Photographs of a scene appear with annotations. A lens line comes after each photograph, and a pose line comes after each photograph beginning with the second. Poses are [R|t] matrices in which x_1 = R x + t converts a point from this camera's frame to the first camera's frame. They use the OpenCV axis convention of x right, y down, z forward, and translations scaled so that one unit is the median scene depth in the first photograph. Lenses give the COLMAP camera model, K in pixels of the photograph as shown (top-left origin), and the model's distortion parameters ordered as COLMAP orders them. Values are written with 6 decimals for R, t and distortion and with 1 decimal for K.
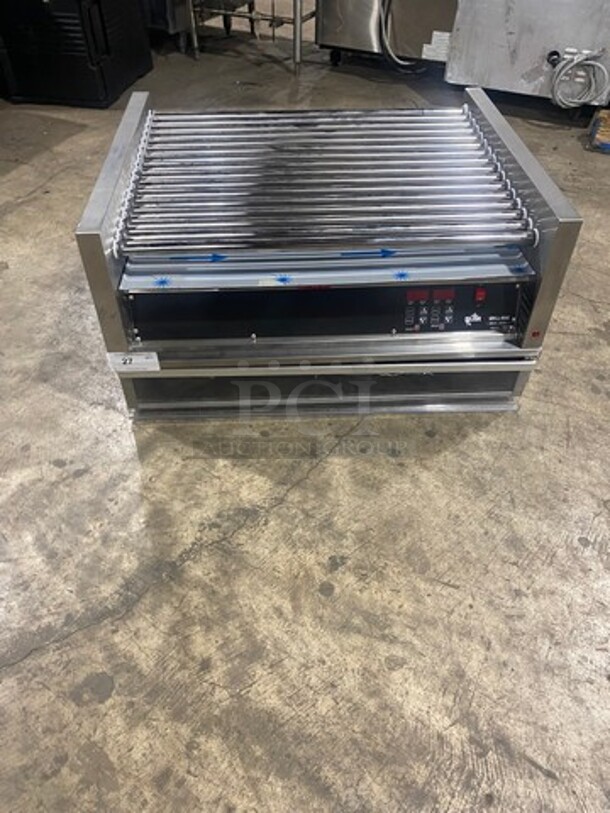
lens RADIAL K [[619.9, 0, 308.9], [0, 619.9, 388.4], [0, 0, 1]] dist [0.042564, 0.000804]
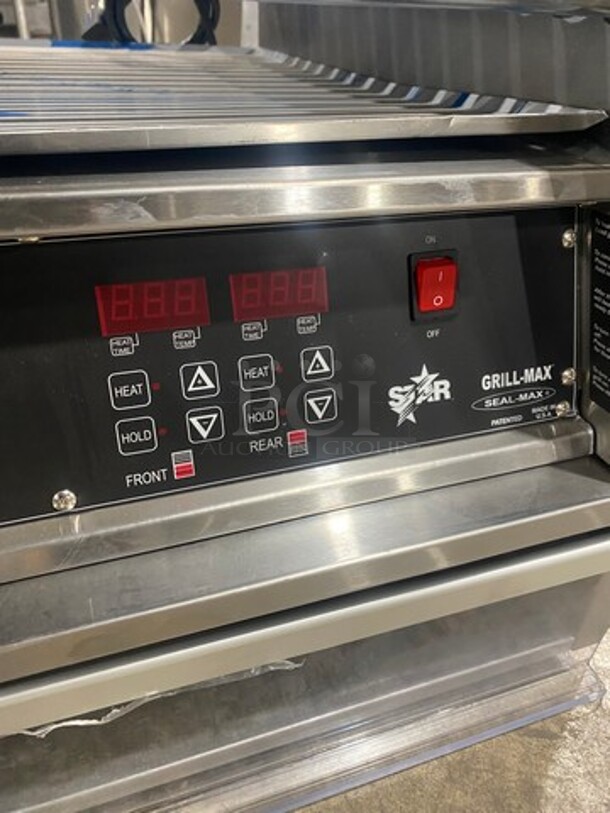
lens RADIAL K [[616.2, 0, 309.7], [0, 616.2, 403.8], [0, 0, 1]] dist [-0.005096, 0.004601]
pose [[0.959731, -0.121904, 0.253091, 0.165352], [0.180761, 0.957632, -0.224201, -0.063585], [-0.215038, 0.260922, 0.941105, 0.792982]]
